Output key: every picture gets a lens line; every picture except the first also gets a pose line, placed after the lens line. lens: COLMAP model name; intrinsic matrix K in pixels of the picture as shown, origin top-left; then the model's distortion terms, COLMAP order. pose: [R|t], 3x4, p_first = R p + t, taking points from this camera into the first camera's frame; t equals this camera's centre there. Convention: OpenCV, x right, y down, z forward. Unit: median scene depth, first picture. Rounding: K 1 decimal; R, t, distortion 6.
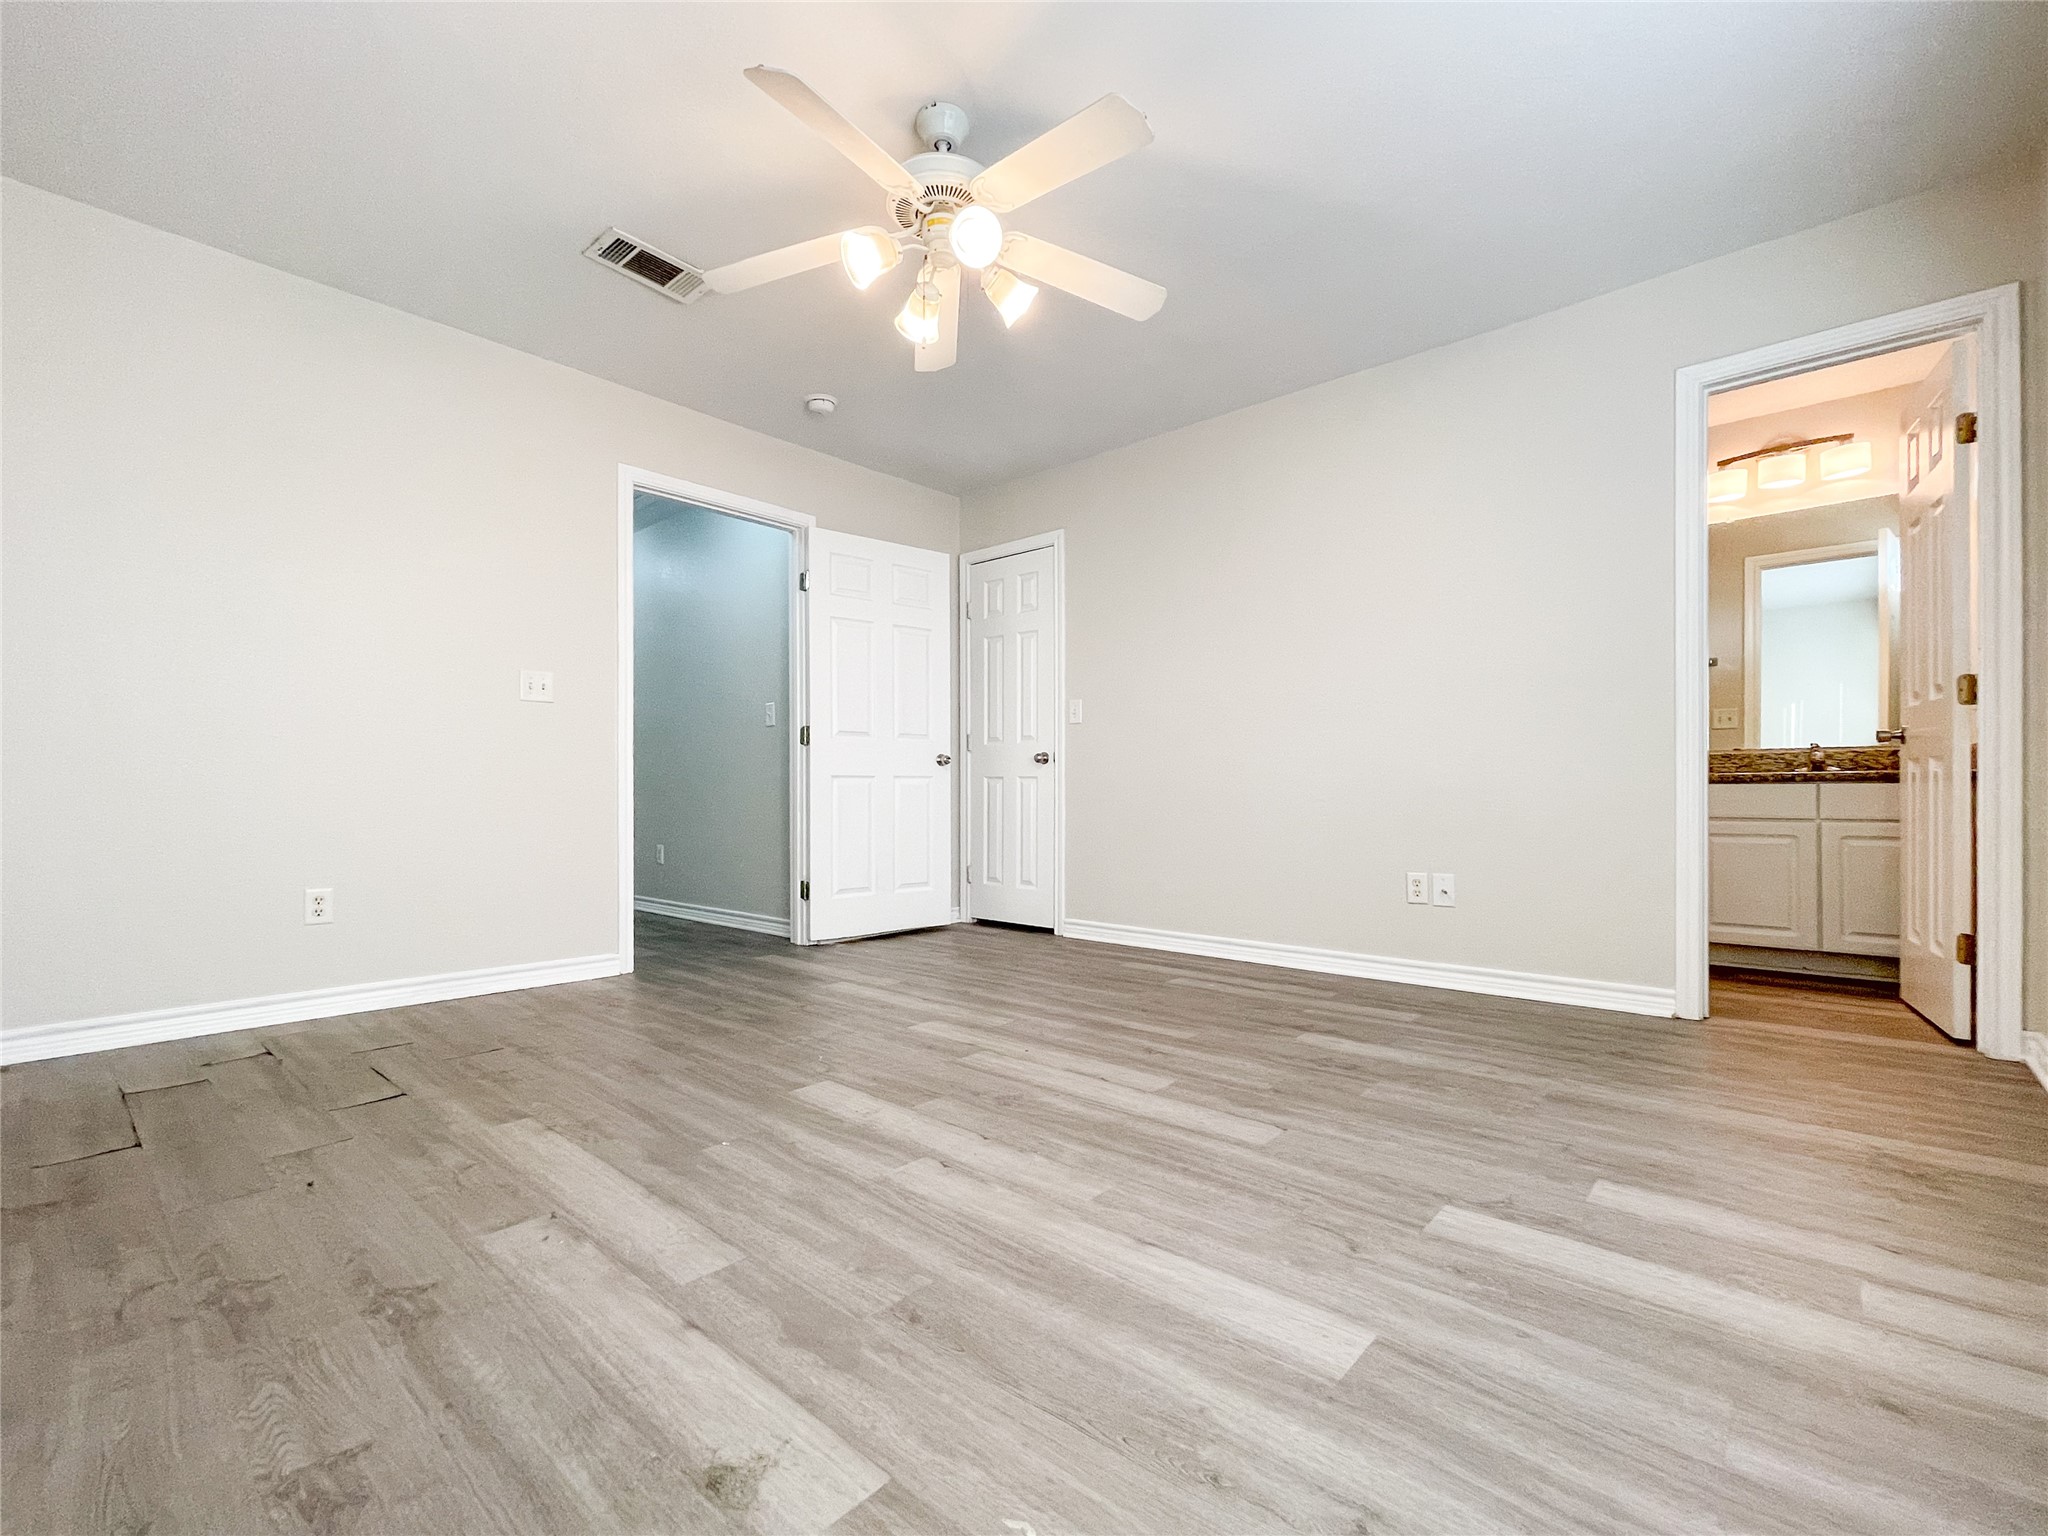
lens RADIAL K [[902.0, 0, 1024.0], [0, 902.0, 768.0], [0, 0, 1]] dist [-0.001539, -0.000372]
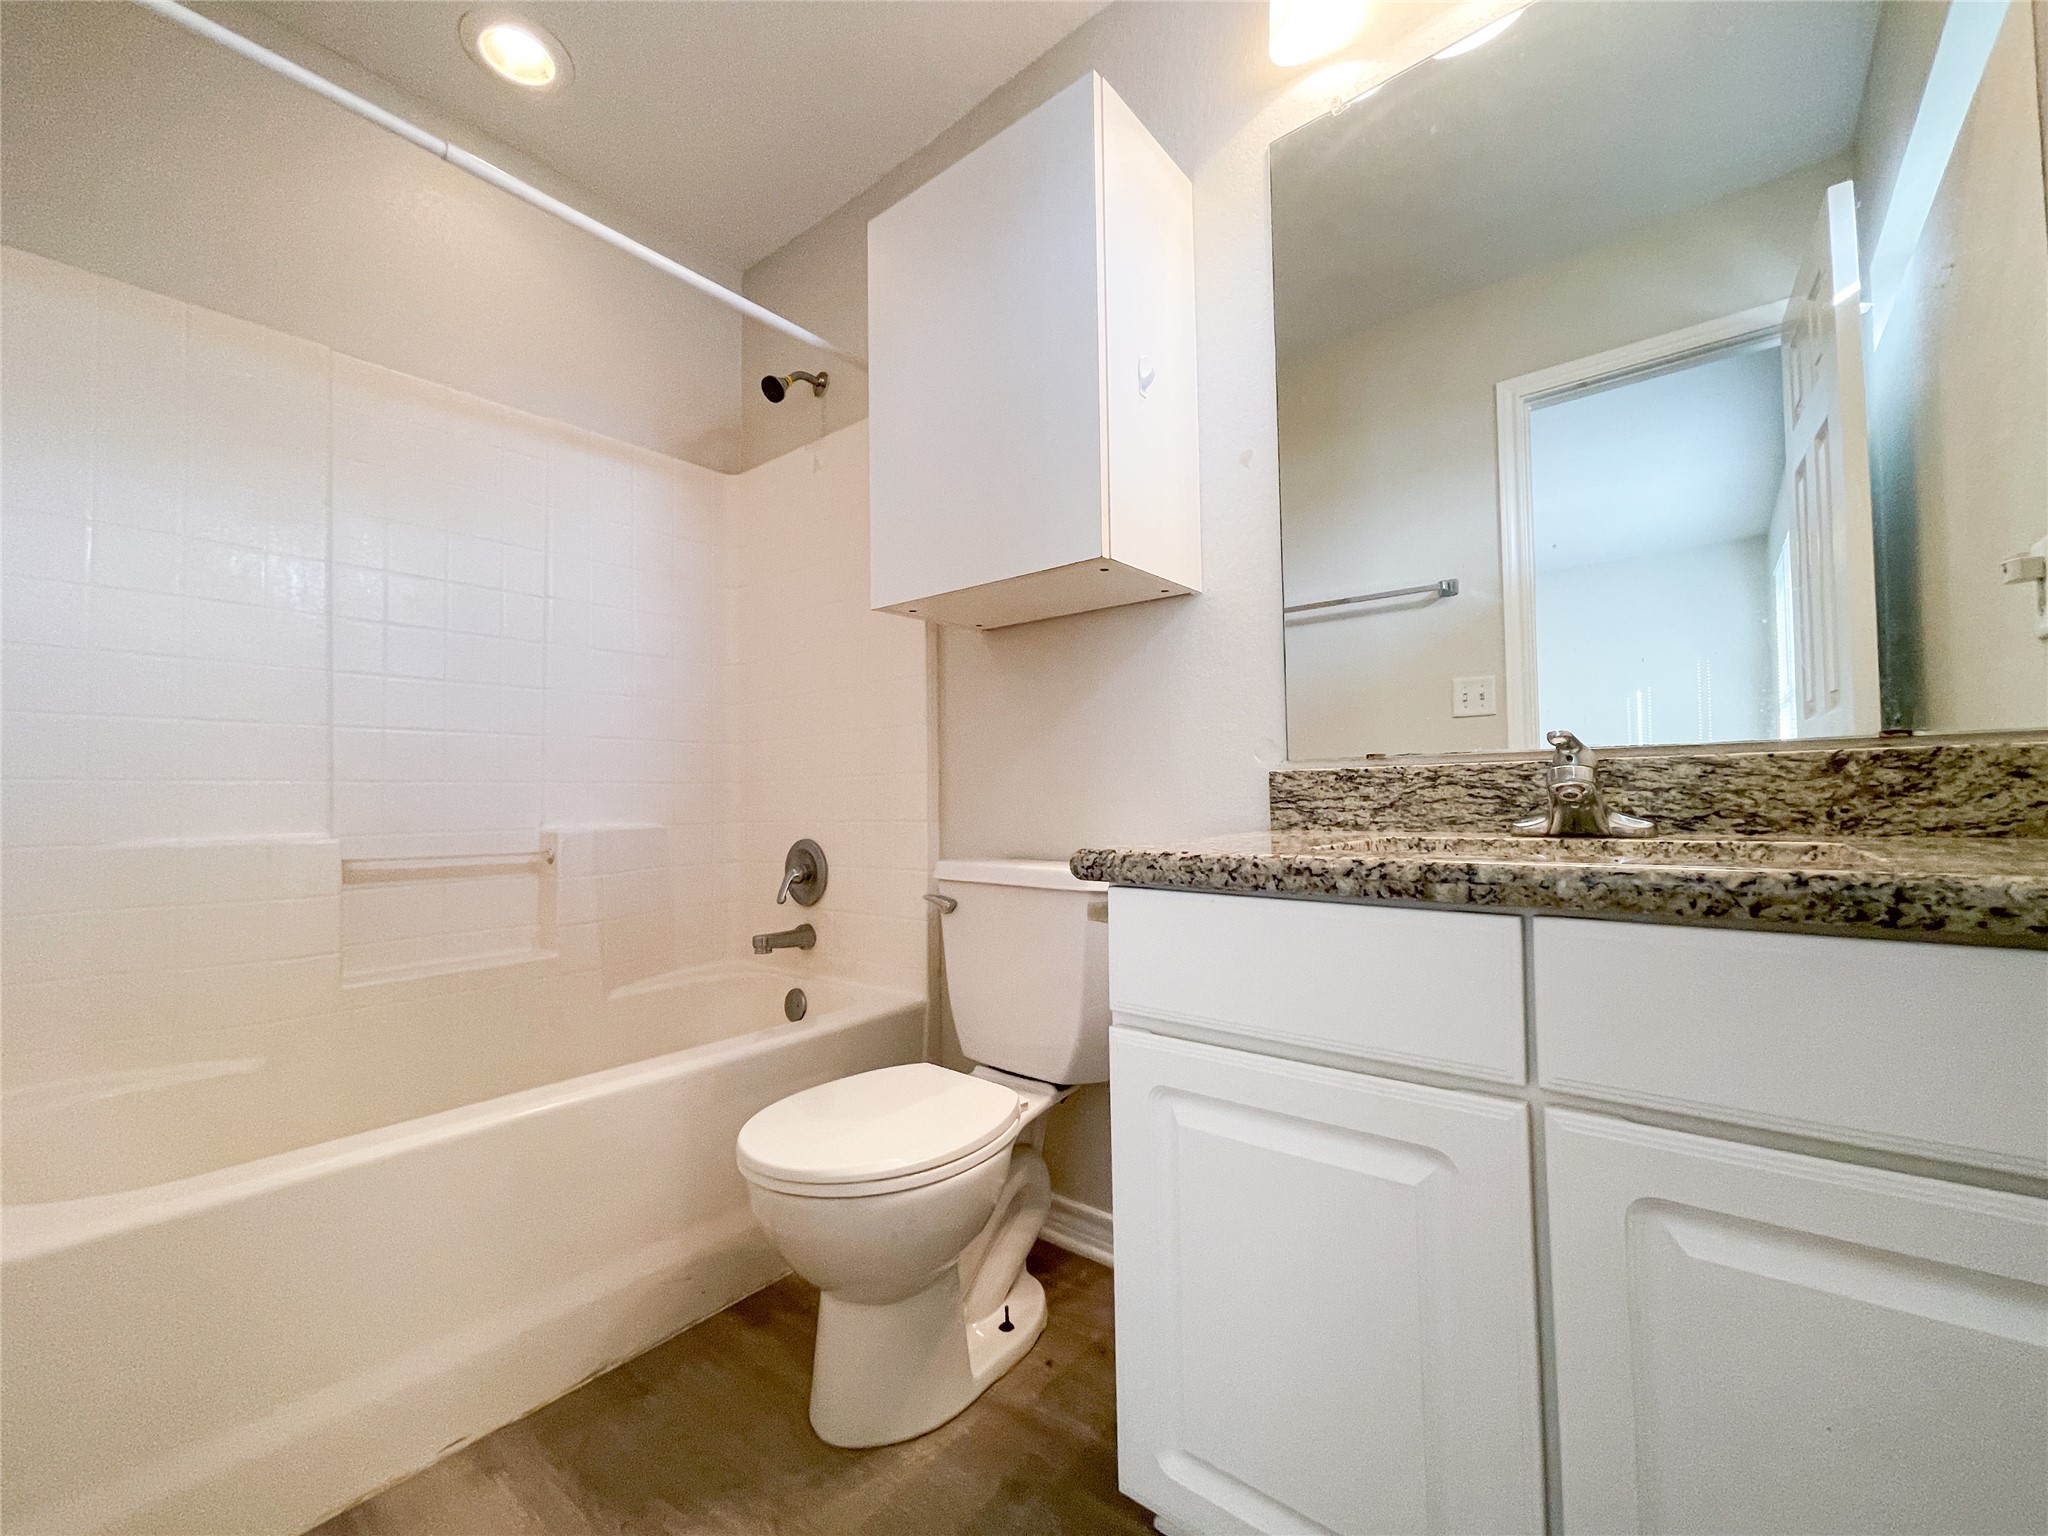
lens RADIAL K [[902.0, 0, 1024.0], [0, 902.0, 768.0], [0, 0, 1]] dist [-0.001539, -0.000372]
pose [[0.996119, -0.004678, 0.087897, 0.681688], [0.005776, 0.999908, -0.012236, -0.013780], [-0.087832, 0.012696, 0.996054, 0.731894]]
